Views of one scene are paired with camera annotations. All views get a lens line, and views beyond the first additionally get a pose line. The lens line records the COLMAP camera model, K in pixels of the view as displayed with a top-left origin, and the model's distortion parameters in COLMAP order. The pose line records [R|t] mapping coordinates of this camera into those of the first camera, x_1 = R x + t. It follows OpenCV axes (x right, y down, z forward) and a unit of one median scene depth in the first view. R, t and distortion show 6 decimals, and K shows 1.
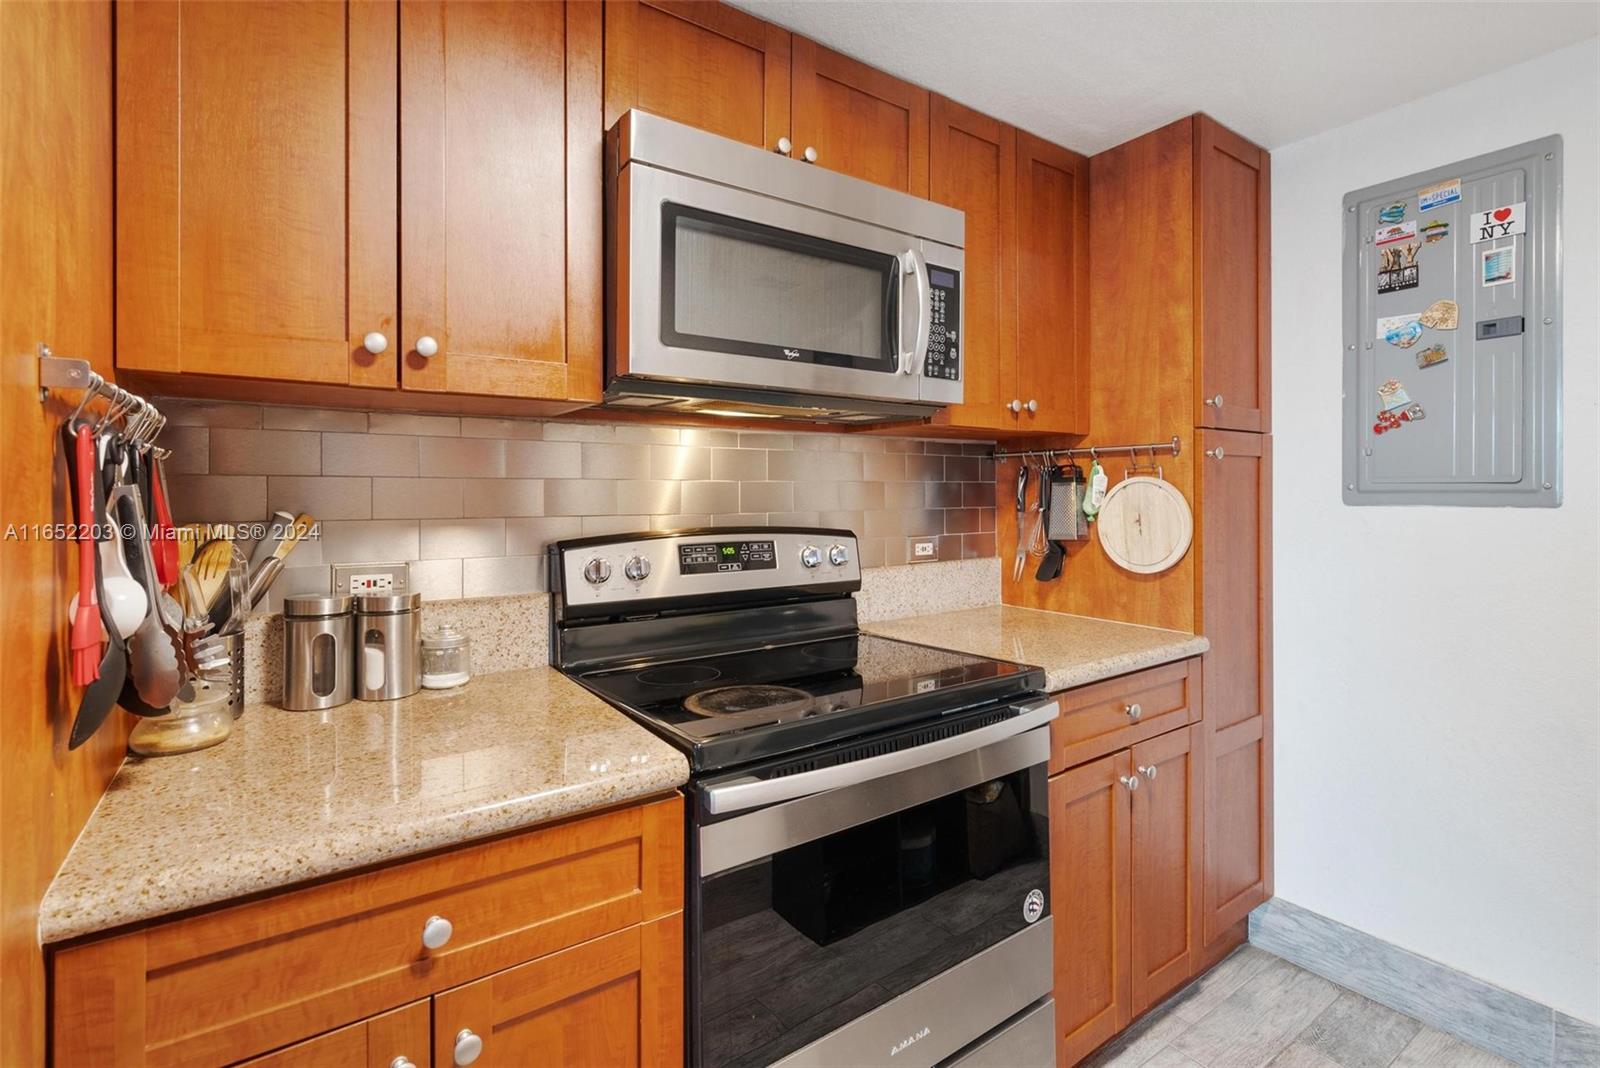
lens RADIAL K [[735.5, 0, 799.7], [0, 735.5, 502.1], [0, 0, 1]] dist [-0.004427, 0.000035]
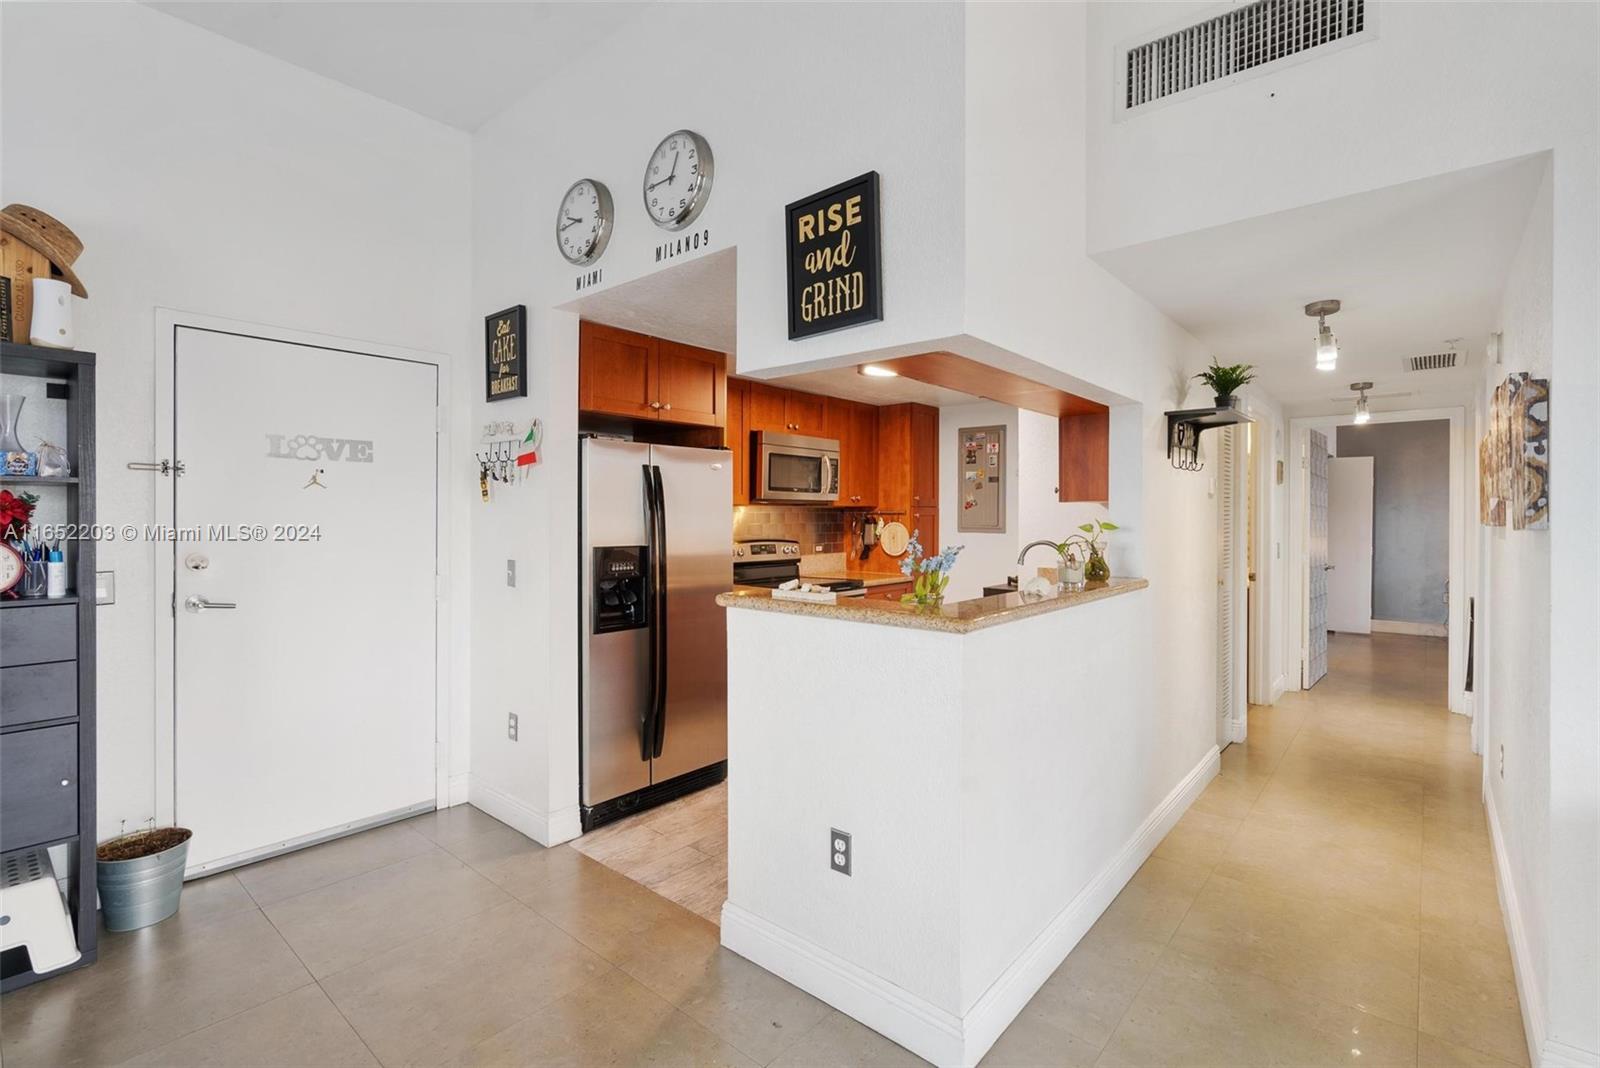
lens RADIAL K [[727.0, 0, 800.8], [0, 727.0, 516.4], [0, 0, 1]] dist [-0.006764, 0.000782]
pose [[0.969570, 0.007438, 0.244700, -0.590580], [-0.005208, 0.999939, -0.009758, -0.027959], [-0.244758, 0.008187, 0.969550, -1.675388]]
